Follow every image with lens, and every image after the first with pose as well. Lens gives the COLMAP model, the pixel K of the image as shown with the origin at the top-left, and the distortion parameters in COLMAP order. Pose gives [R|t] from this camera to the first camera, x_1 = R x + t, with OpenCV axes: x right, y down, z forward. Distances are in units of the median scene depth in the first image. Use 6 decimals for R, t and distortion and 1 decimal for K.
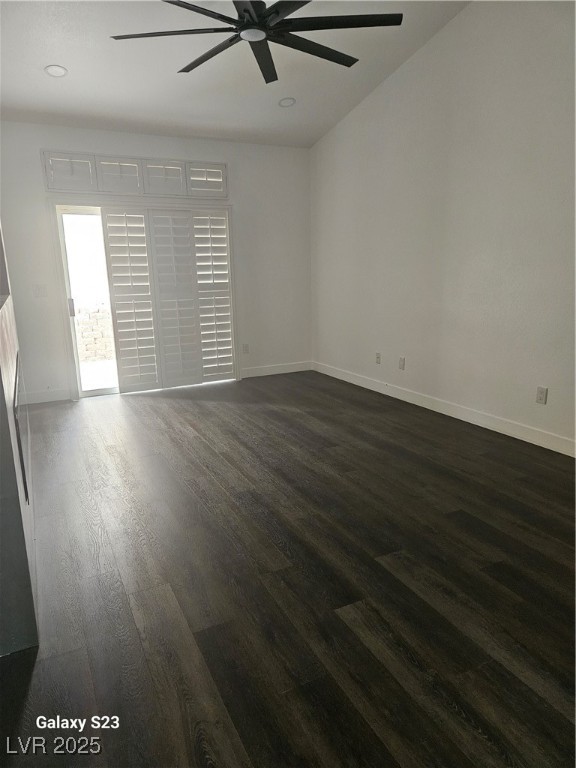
lens RADIAL K [[510.3, 0, 290.9], [0, 510.3, 386.0], [0, 0, 1]] dist [0.011230, -0.000357]
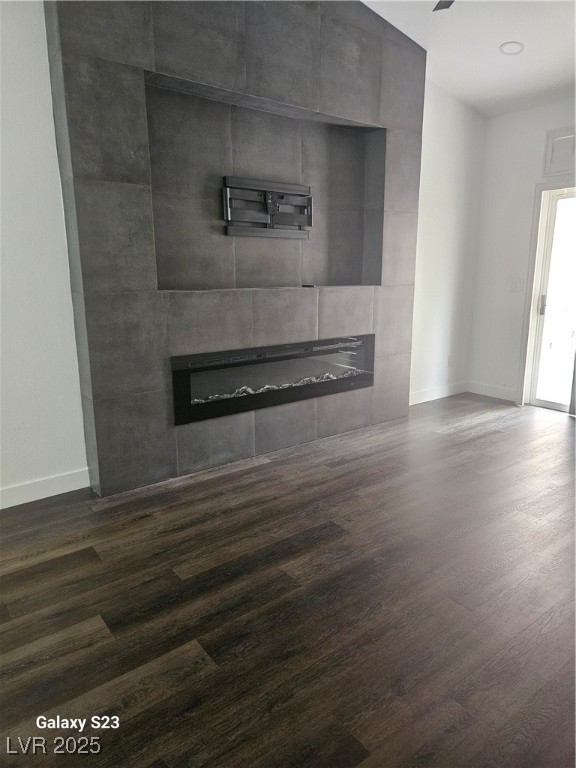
lens RADIAL K [[510.3, 0, 290.3], [0, 510.3, 382.2], [0, 0, 1]] dist [0.011230, -0.000357]
pose [[0.198004, 0.220381, -0.955105, 0.821410], [-0.210210, 0.961274, 0.178225, -0.201198], [0.957395, 0.165484, 0.236663, 0.860066]]
